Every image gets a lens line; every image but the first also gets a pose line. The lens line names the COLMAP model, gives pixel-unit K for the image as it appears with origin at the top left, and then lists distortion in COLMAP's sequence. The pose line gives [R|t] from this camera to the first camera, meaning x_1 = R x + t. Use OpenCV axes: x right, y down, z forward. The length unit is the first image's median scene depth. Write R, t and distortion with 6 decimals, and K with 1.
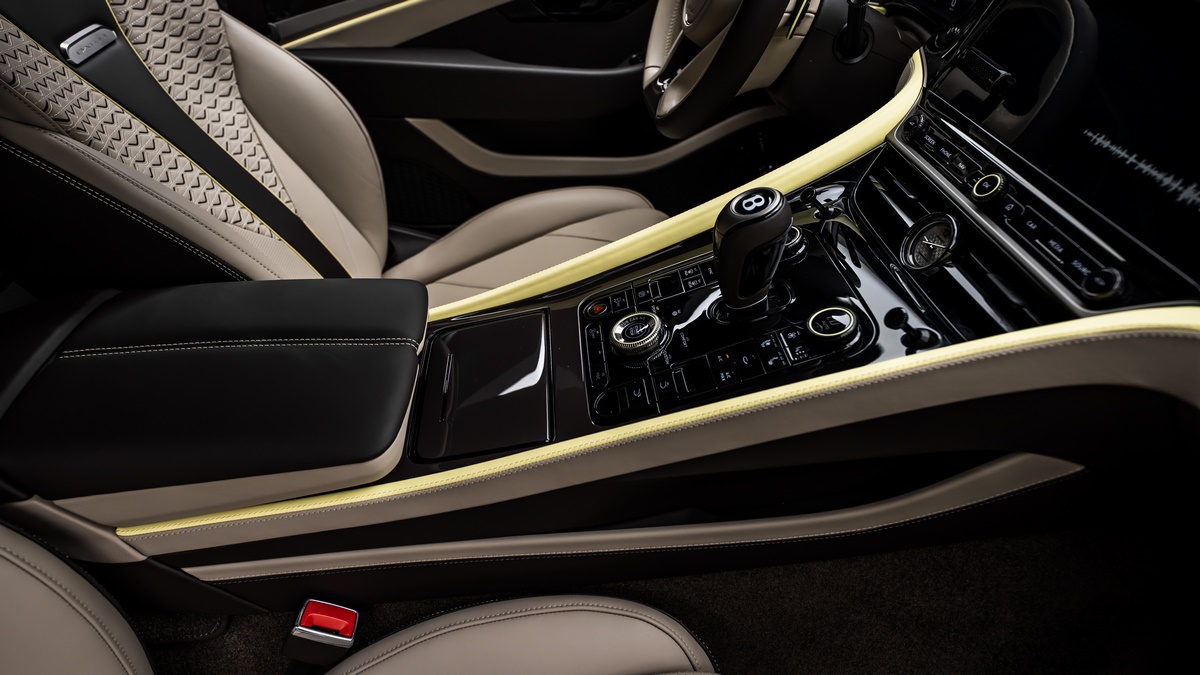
lens RADIAL K [[699.1, 0, 600.0], [0, 699.1, 337.5], [0, 0, 1]] dist [-0.004210, -0.000871]
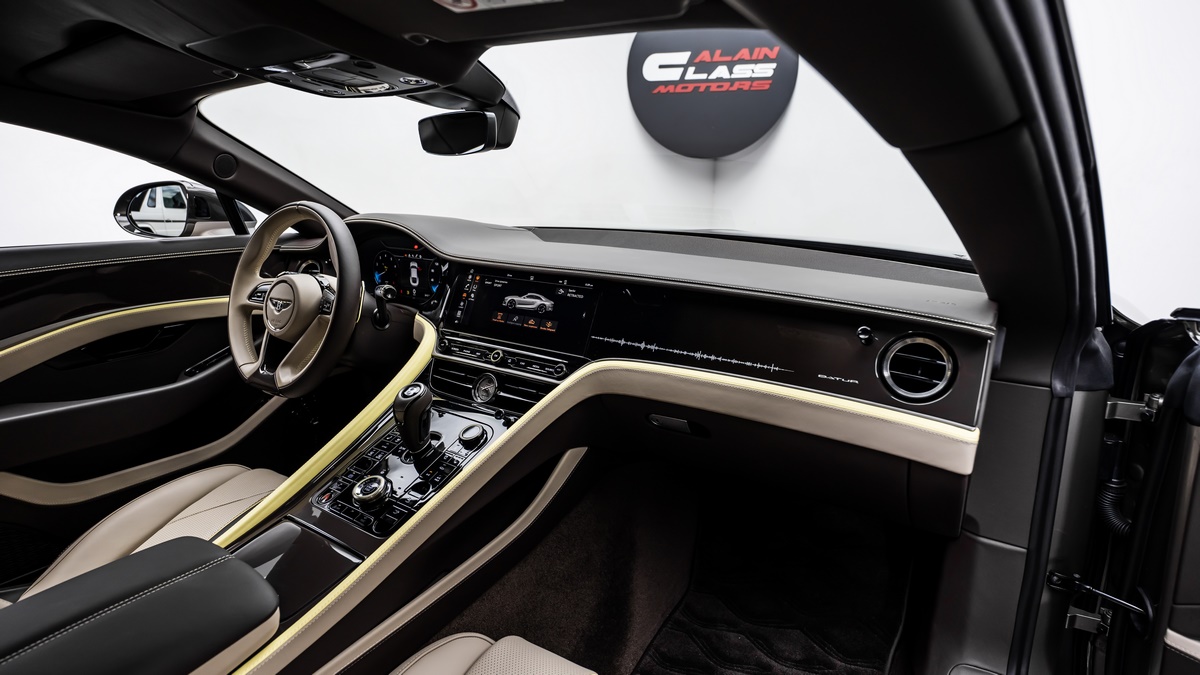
lens RADIAL K [[623.6, 0, 597.7], [0, 623.6, 350.8], [0, 0, 1]] dist [-0.000816, -0.000015]
pose [[0.635390, -0.226189, 0.738321, -0.668606], [0.480677, 0.864159, -0.148924, 0.208503], [-0.604342, 0.449519, 0.657802, -0.476755]]
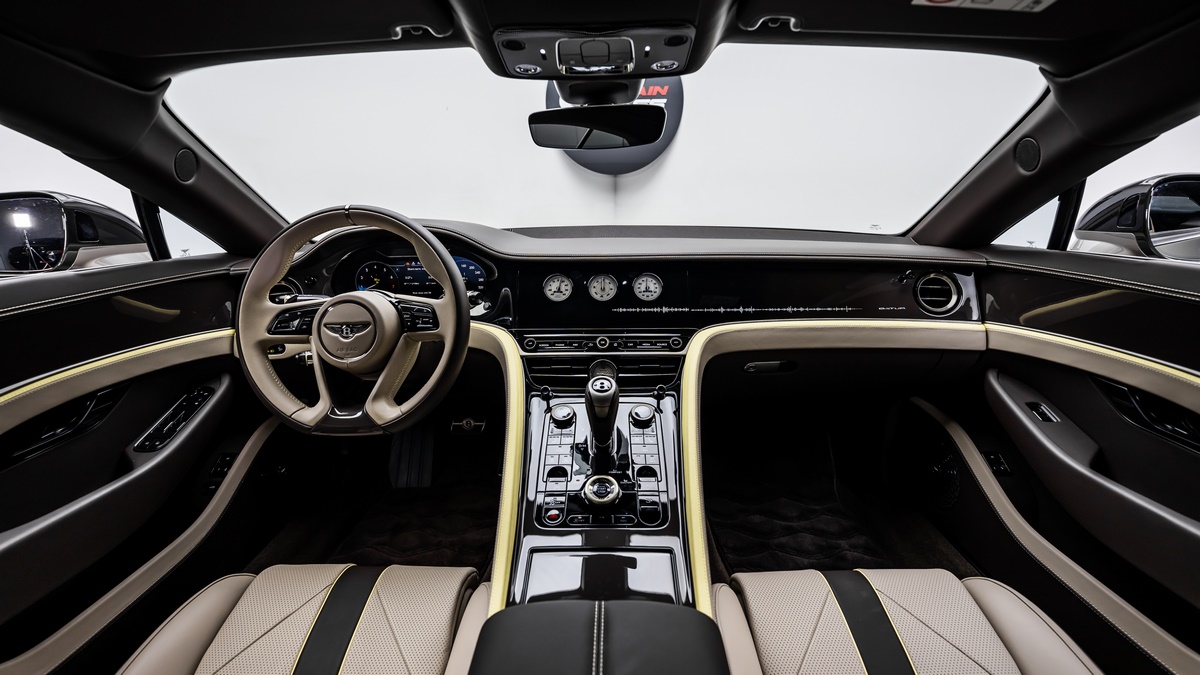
lens RADIAL K [[483.0, 0, 600.0], [0, 483.0, 337.5], [0, 0, 1]] dist [-0.029329, 0.000145]
pose [[0.105689, -0.300270, 0.947981, -0.953335], [0.619920, 0.765291, 0.173289, -0.502921], [-0.777514, 0.569358, 0.267026, 0.548944]]
